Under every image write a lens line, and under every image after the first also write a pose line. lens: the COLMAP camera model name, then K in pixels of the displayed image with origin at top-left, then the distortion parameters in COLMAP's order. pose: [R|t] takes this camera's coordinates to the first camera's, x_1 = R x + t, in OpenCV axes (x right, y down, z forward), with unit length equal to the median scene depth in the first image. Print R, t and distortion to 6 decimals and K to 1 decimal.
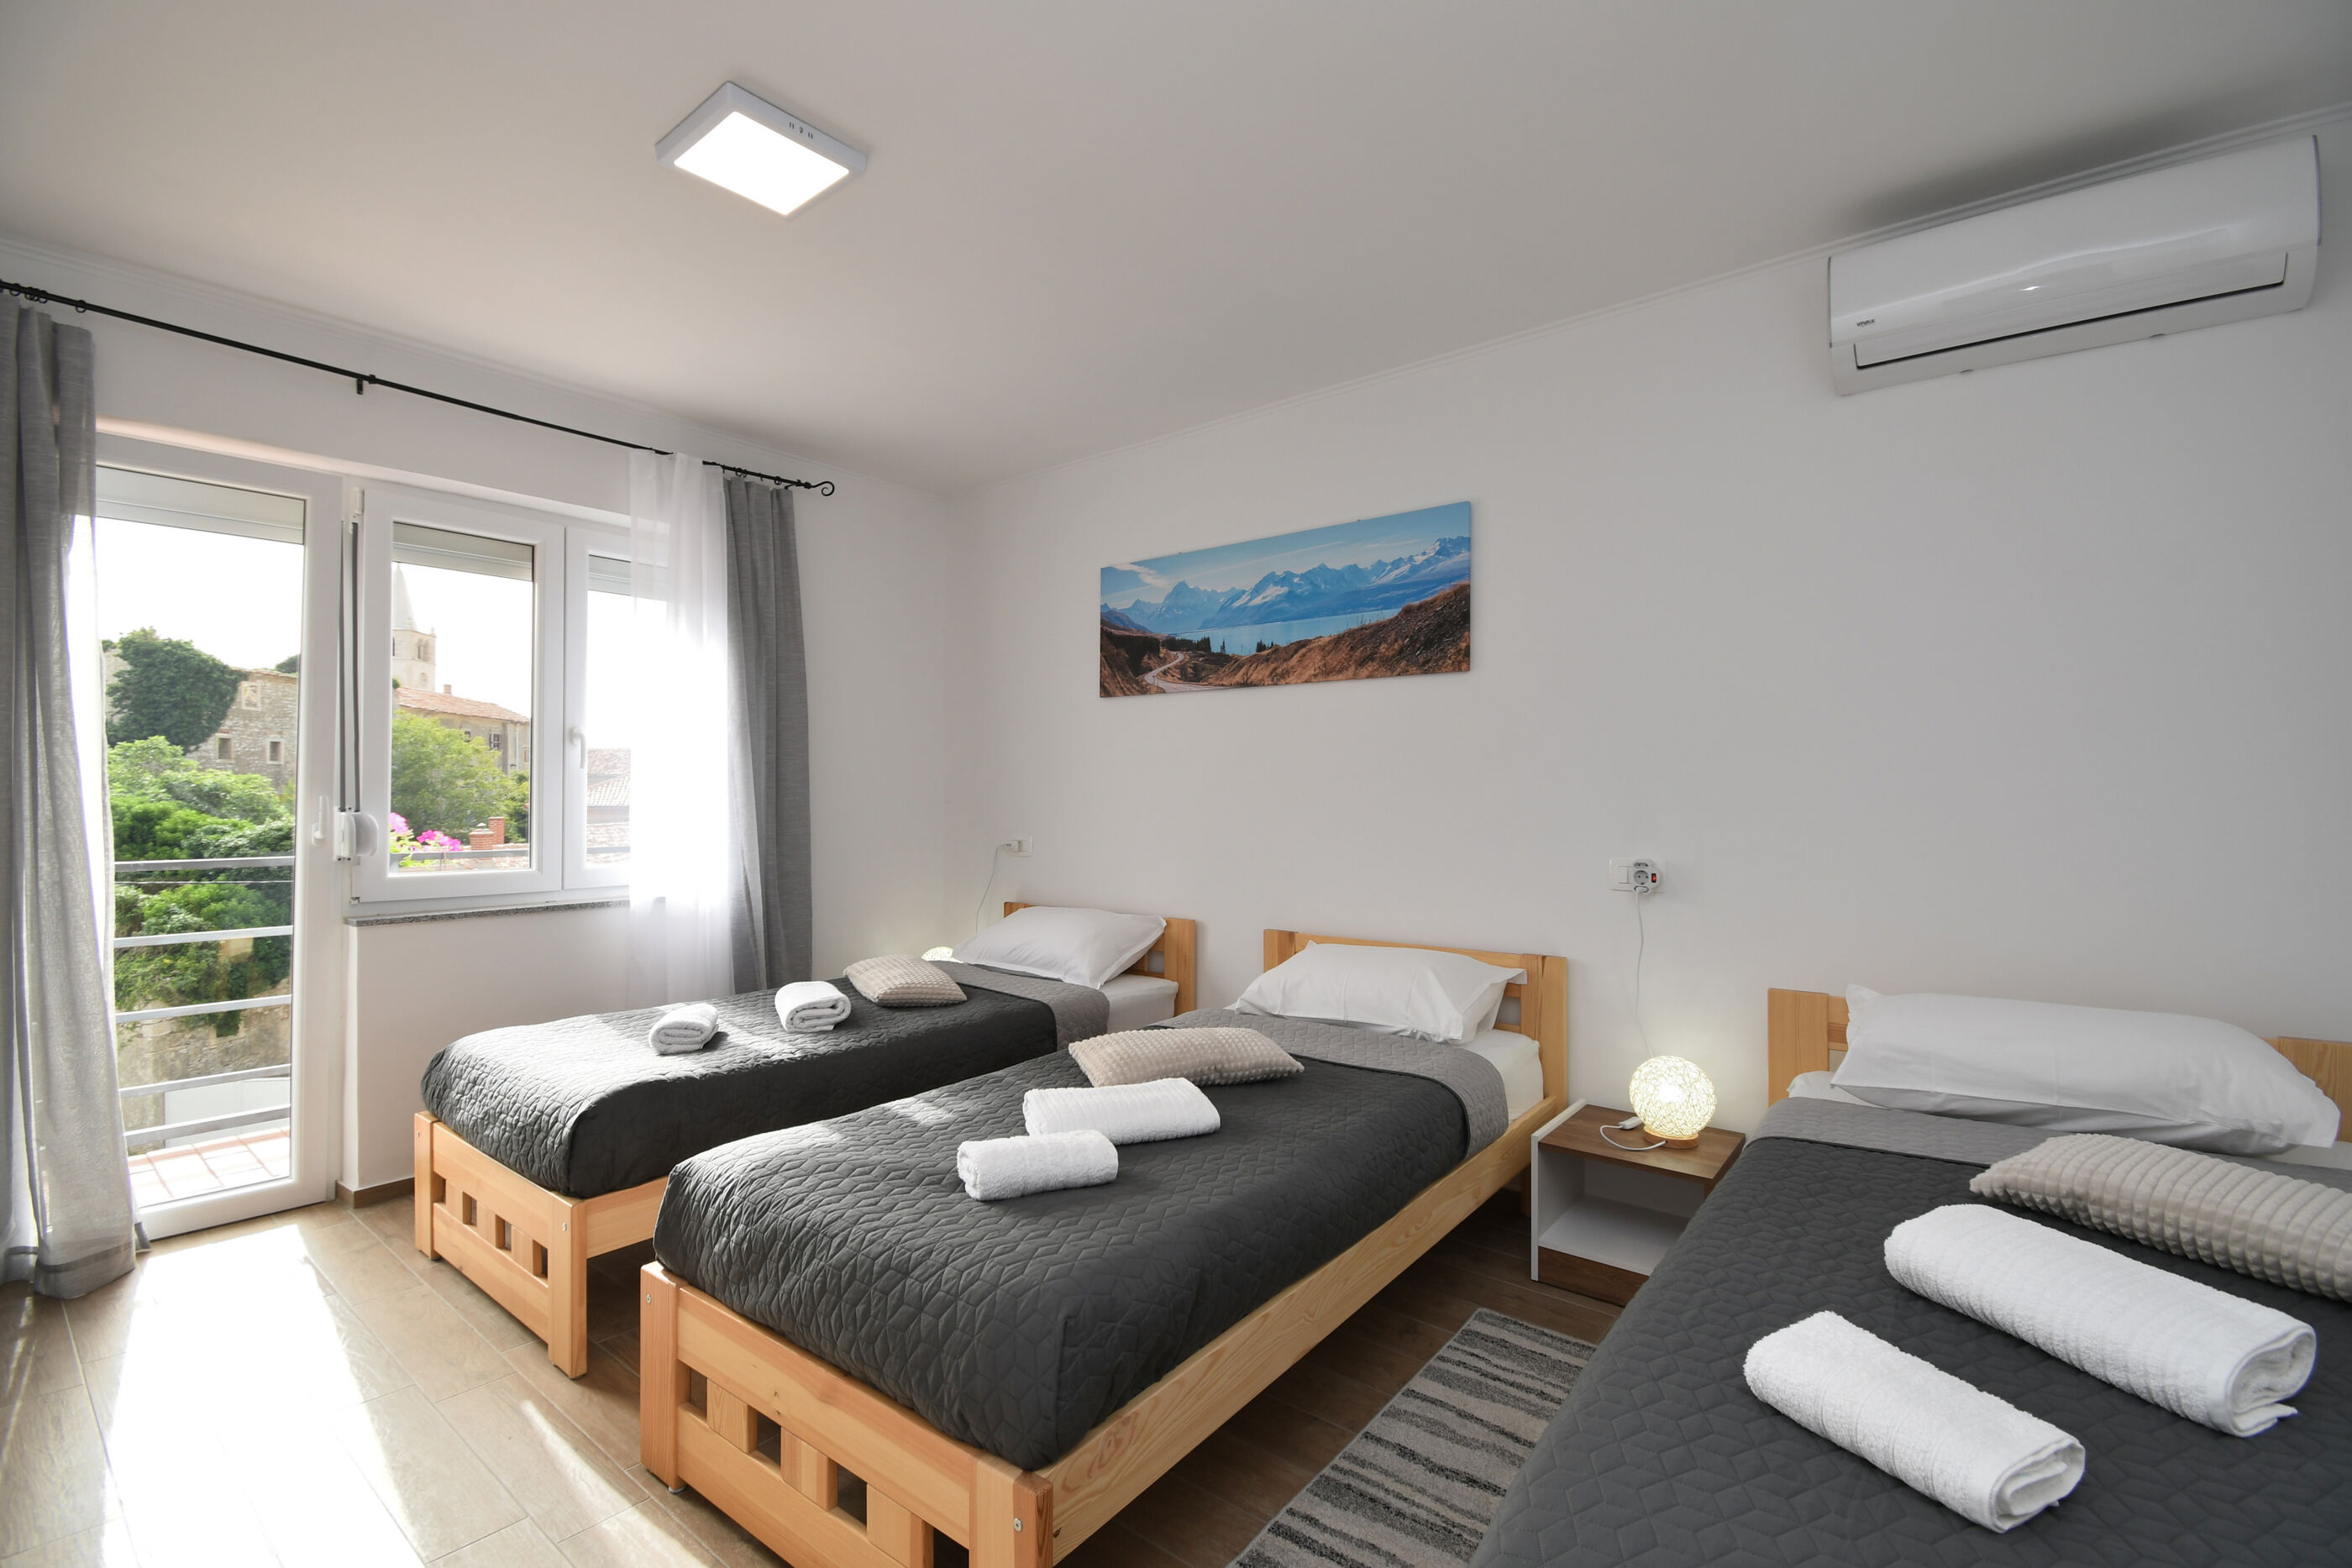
lens RADIAL K [[1040.2, 0, 1176.0], [0, 1040.2, 784.0], [0, 0, 1]] dist [0.001048, -0.015740]
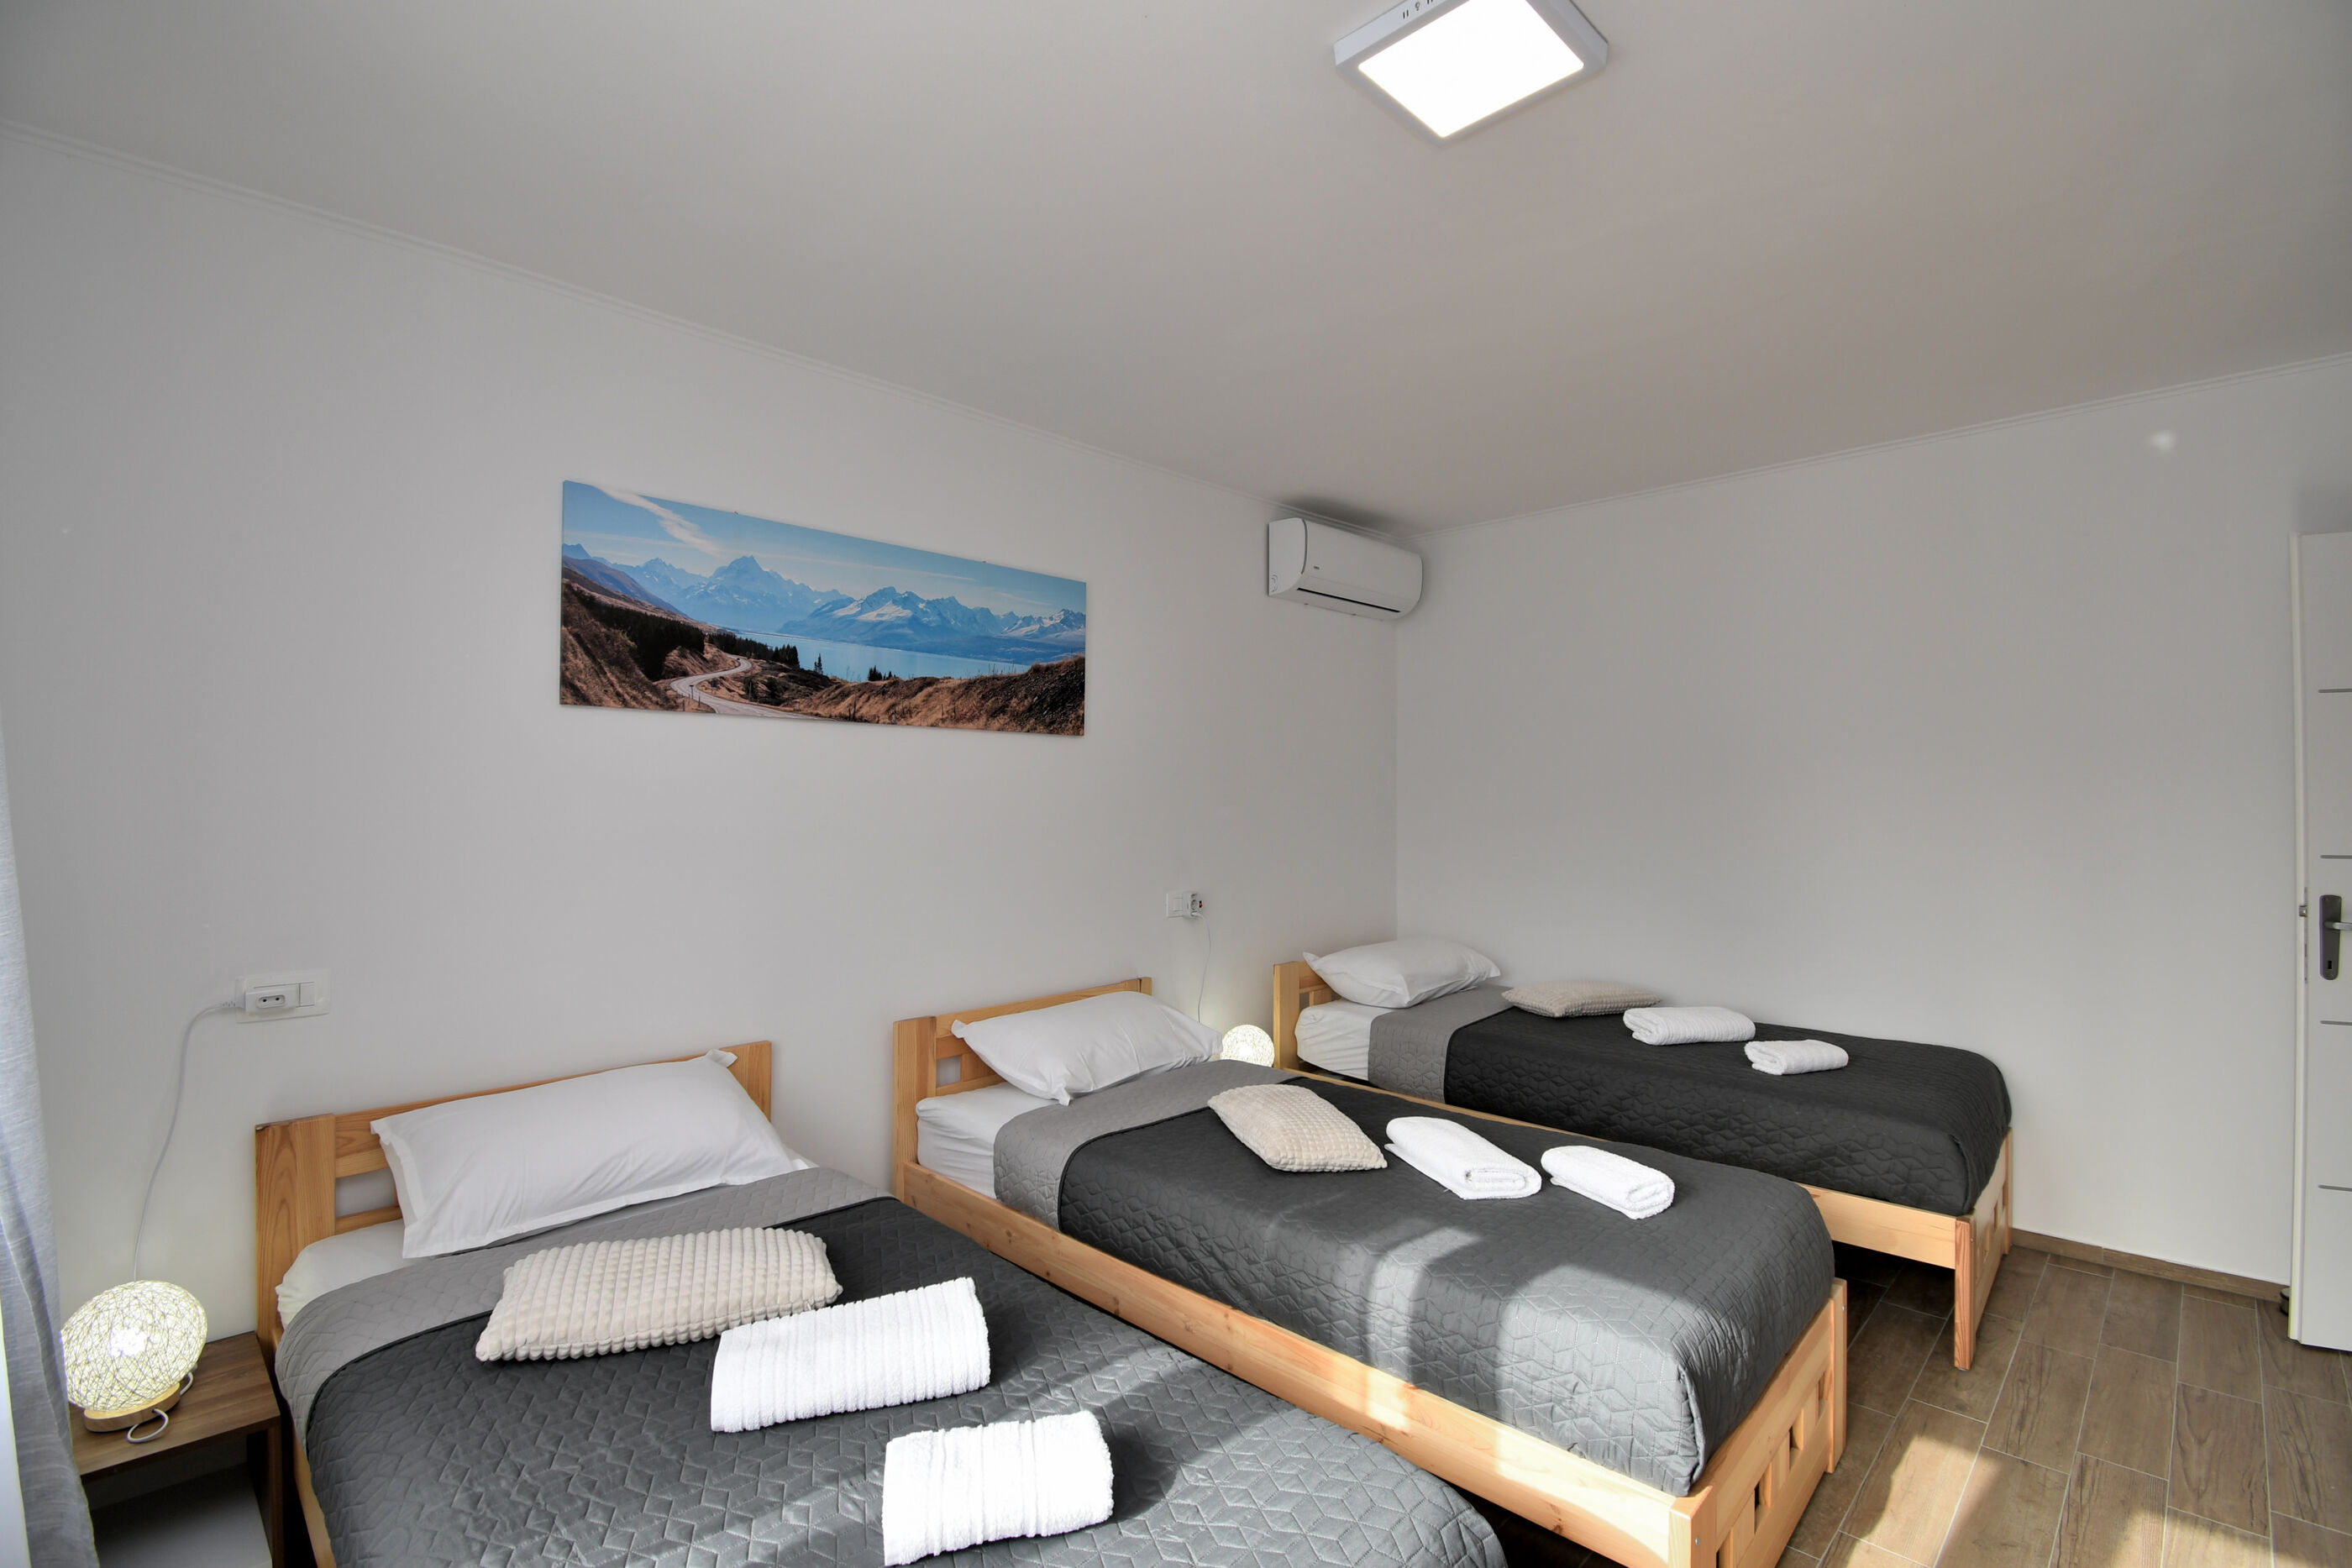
lens RADIAL K [[1030.6, 0, 1183.2], [0, 1030.6, 788.5], [0, 0, 1]] dist [0.026720, -0.032165]
pose [[0.091550, 0.004544, 0.995790, -0.703599], [-0.011211, 0.999931, -0.003533, -0.044067], [-0.995737, -0.010840, 0.091595, 0.696538]]
